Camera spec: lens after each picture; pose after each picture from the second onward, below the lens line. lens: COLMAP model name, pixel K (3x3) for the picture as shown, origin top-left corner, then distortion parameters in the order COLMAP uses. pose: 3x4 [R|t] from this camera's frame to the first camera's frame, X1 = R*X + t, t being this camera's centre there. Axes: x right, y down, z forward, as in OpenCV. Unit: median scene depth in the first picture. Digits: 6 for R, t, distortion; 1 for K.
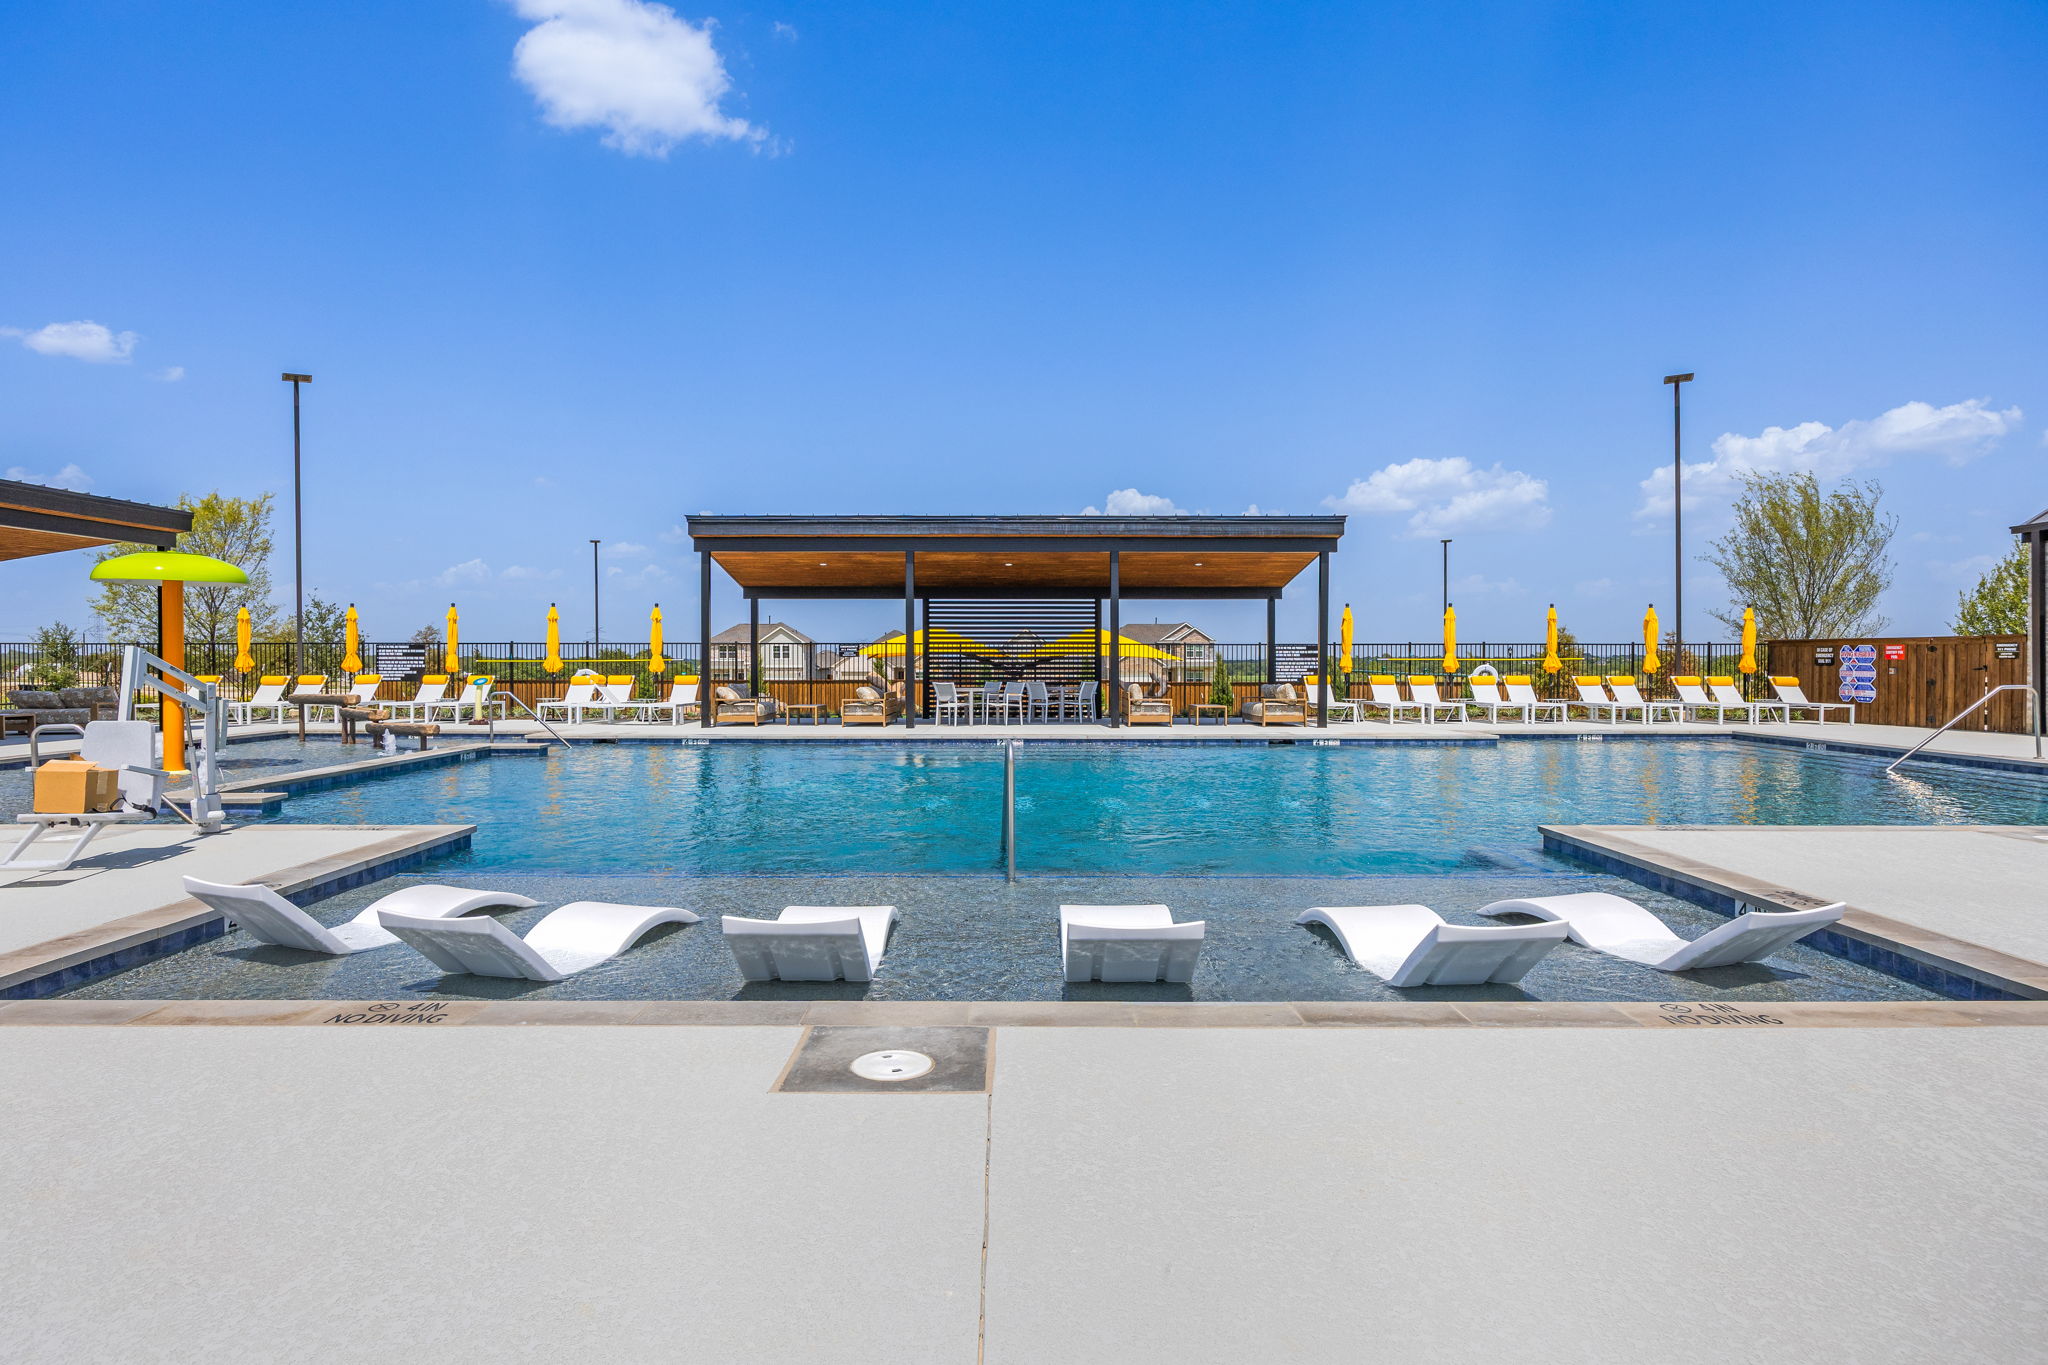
lens RADIAL K [[1110.6, 0, 958.0], [0, 1110.6, 684.0], [0, 0, 1]] dist [0.020781, -0.000693]
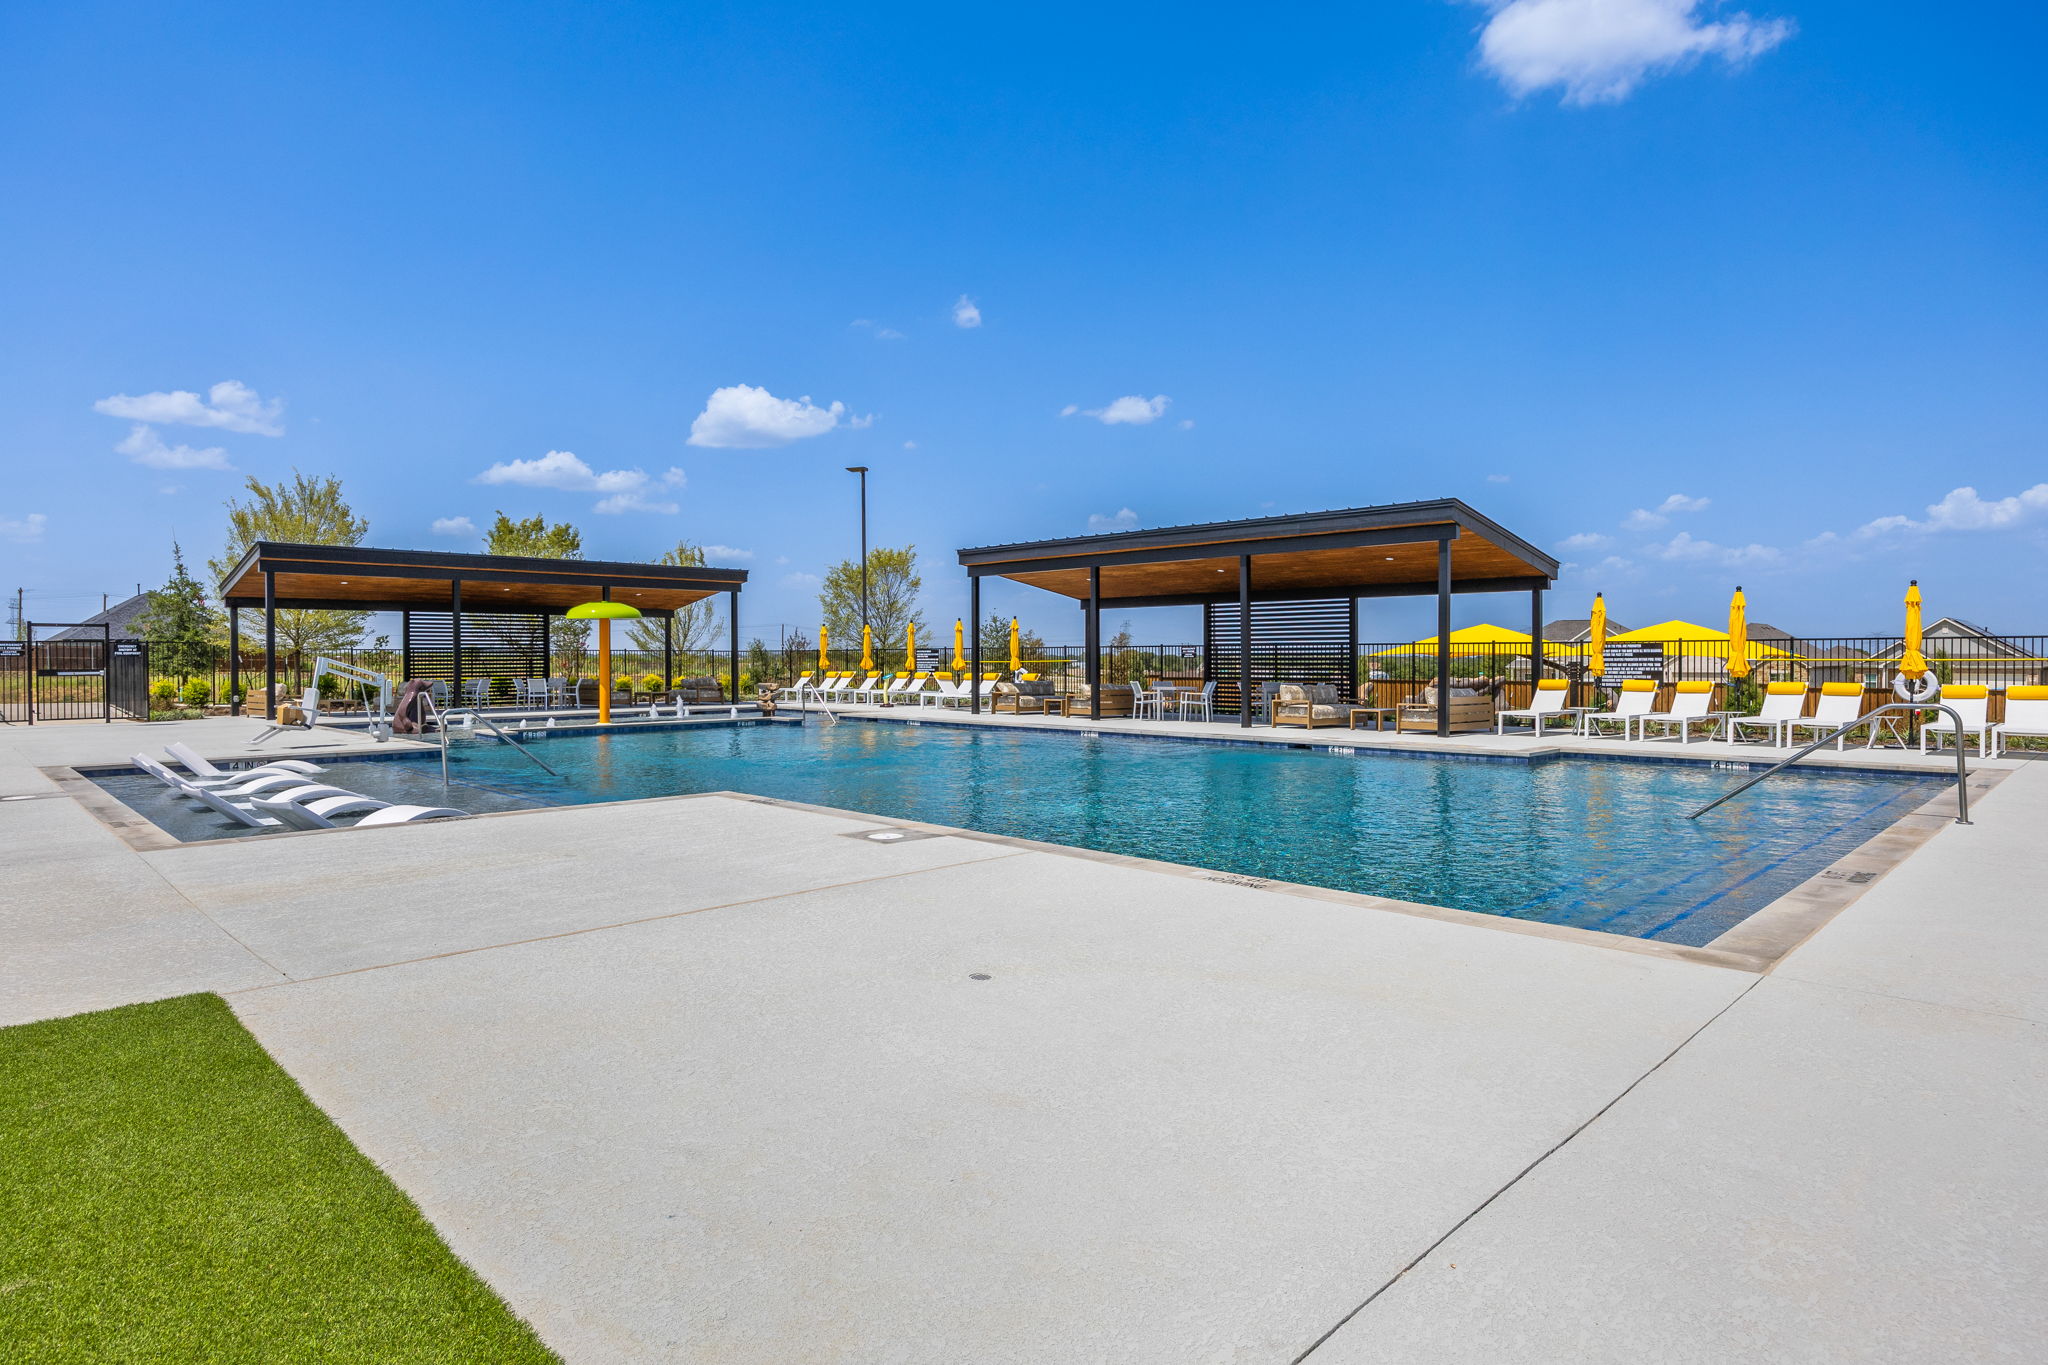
lens RADIAL K [[1110.6, 0, 958.0], [0, 1110.6, 684.0], [0, 0, 1]] dist [0.020781, -0.000693]
pose [[0.693004, 0.014839, -0.720781, 0.594756], [-0.016860, 0.999848, 0.004374, -0.000568], [0.720736, 0.009121, 0.693149, 0.092962]]
